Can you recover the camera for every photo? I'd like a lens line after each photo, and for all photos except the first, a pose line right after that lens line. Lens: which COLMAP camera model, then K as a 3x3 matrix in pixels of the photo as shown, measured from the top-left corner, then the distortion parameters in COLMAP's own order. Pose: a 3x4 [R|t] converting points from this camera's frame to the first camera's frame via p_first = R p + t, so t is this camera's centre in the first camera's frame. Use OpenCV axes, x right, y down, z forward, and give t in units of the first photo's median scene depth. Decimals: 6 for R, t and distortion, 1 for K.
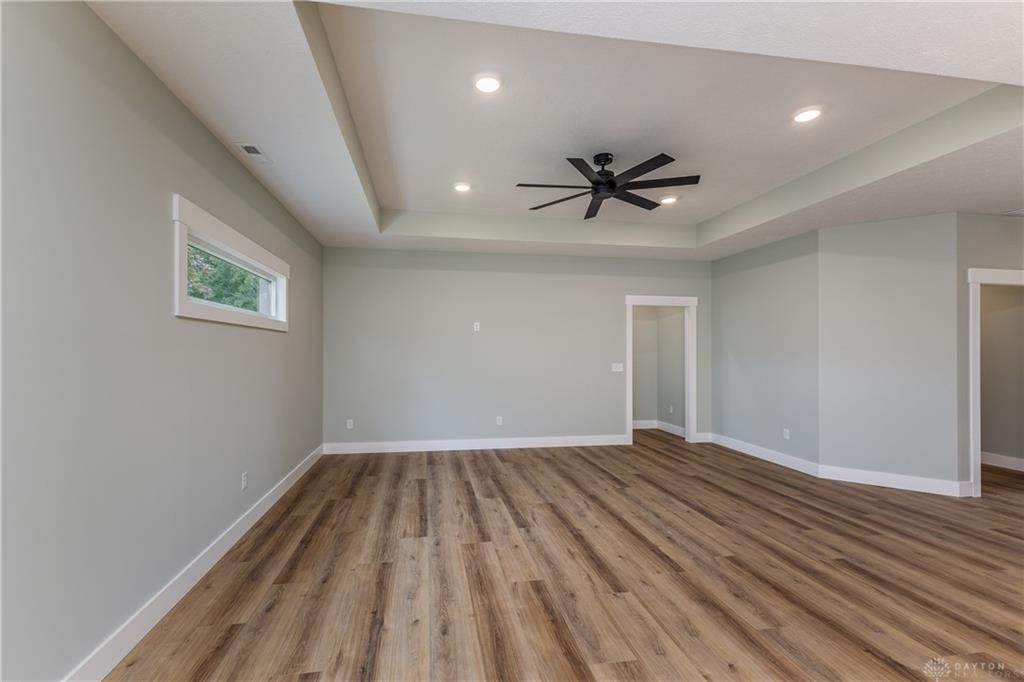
lens RADIAL K [[451.9, 0, 513.6], [0, 451.9, 347.0], [0, 0, 1]] dist [0.014021, 0.000008]
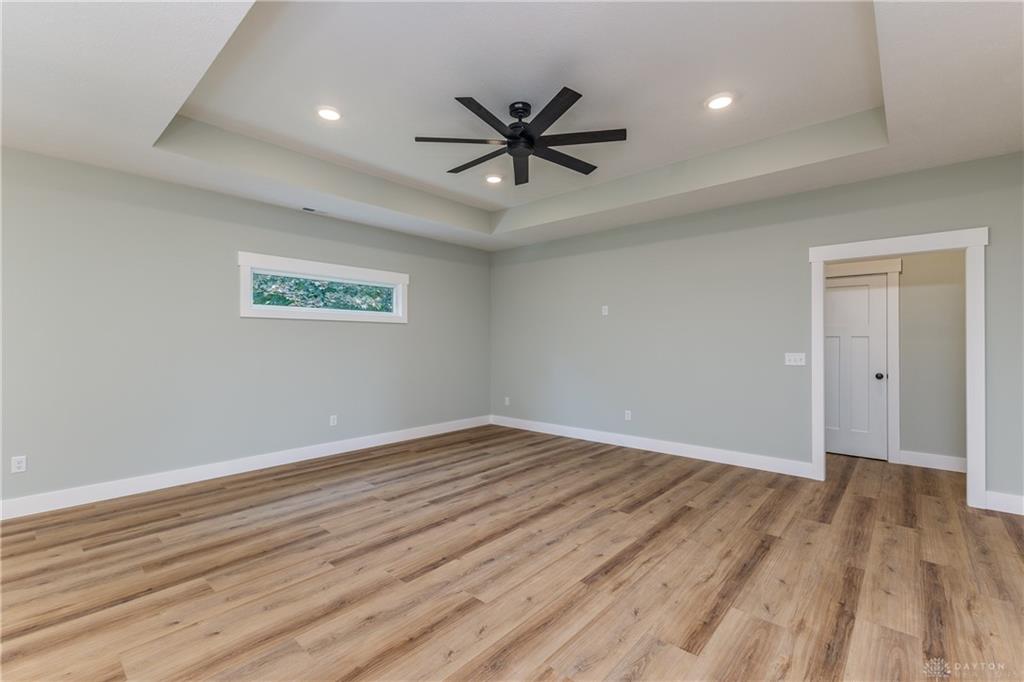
lens RADIAL K [[451.9, 0, 515.6], [0, 451.9, 343.7], [0, 0, 1]] dist [0.014021, 0.000008]
pose [[0.615252, -0.003556, -0.788322, 0.859116], [0.012214, 0.999913, 0.005022, 0.024241], [0.788236, -0.012719, 0.615242, 0.456335]]
